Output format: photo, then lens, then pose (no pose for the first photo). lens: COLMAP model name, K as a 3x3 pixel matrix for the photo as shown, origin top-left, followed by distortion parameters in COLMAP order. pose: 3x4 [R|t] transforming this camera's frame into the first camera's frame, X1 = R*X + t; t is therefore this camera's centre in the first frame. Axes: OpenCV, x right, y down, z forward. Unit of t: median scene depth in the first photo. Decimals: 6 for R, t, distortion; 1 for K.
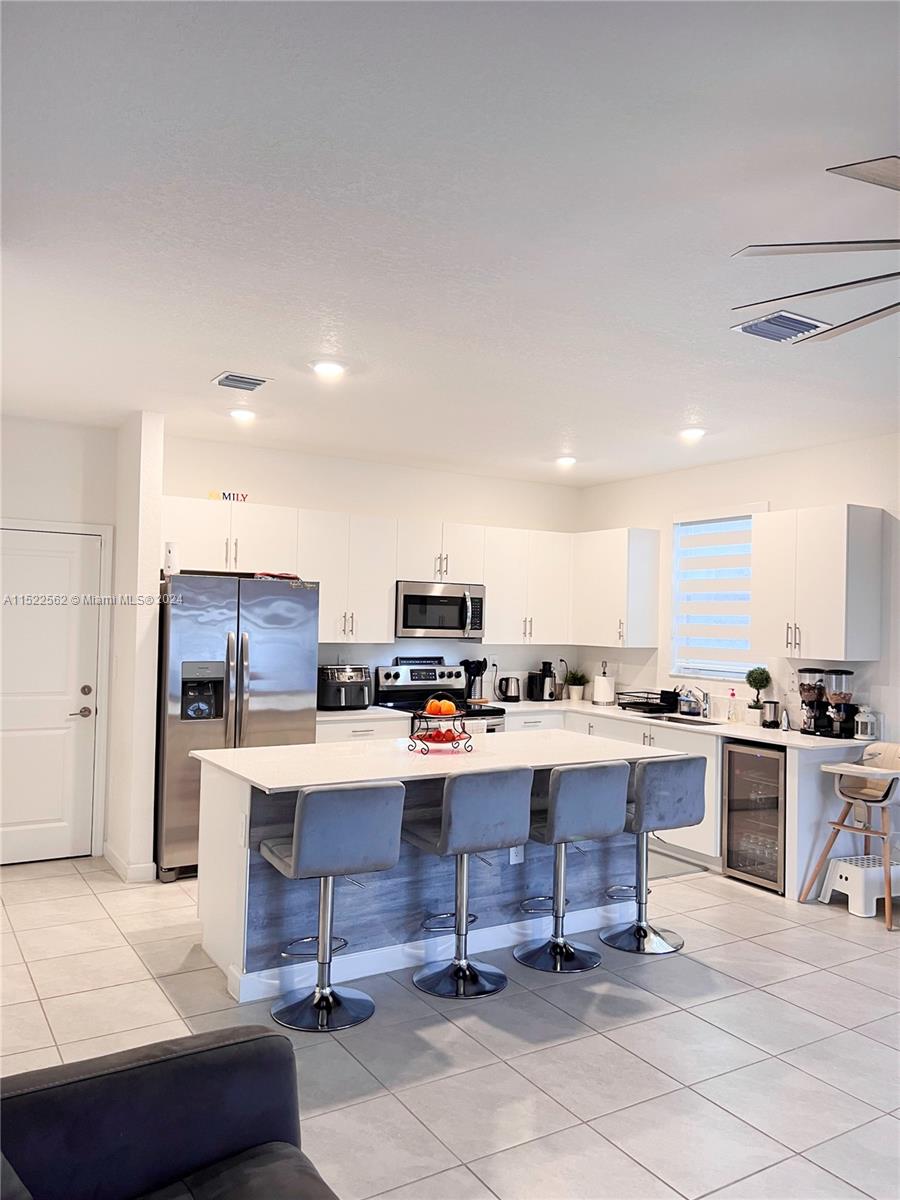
lens RADIAL K [[902.0, 0, 457.7], [0, 902.0, 608.4], [0, 0, 1]] dist [0.064298, -0.080533]
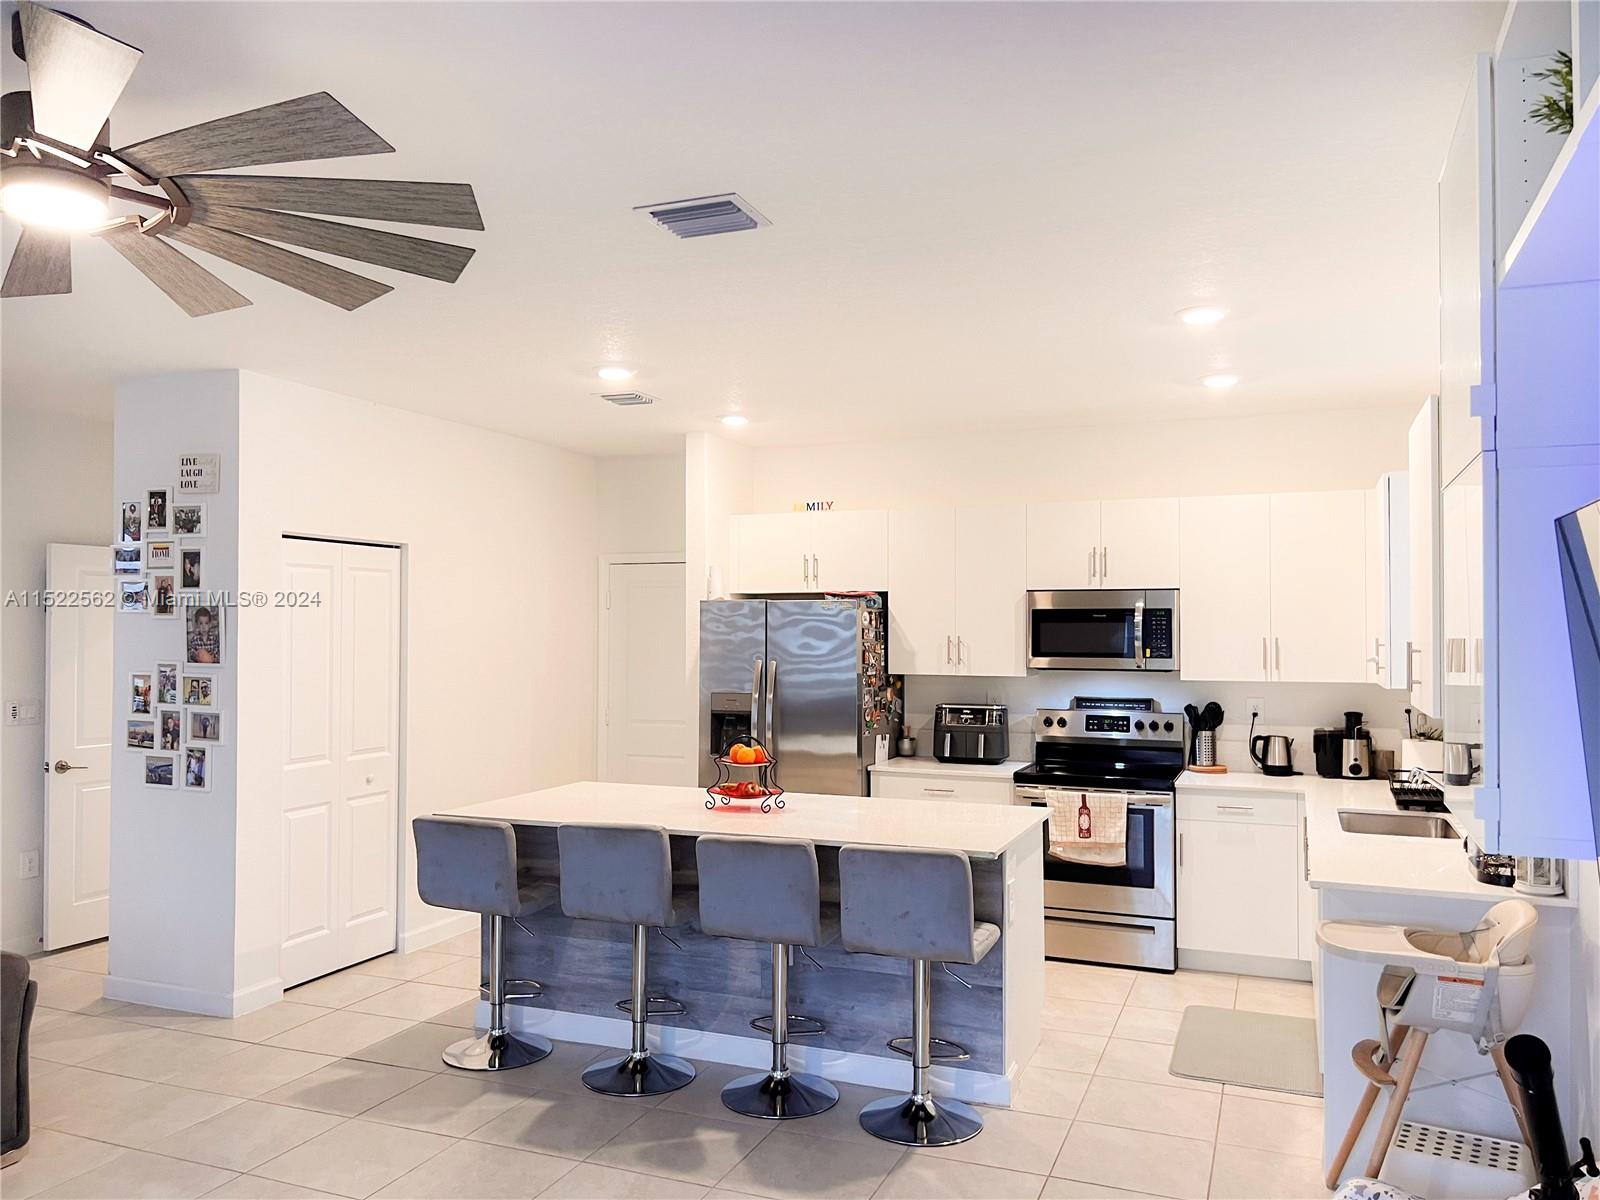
lens RADIAL K [[1202.7, 0, 793.9], [0, 1202.7, 603.9], [0, 0, 1]] dist [0.064298, -0.080533]
pose [[0.582810, -0.042013, -0.811521, 0.669057], [0.022065, 0.999113, -0.035879, 0.011559], [0.812309, 0.003005, 0.583220, 0.307318]]
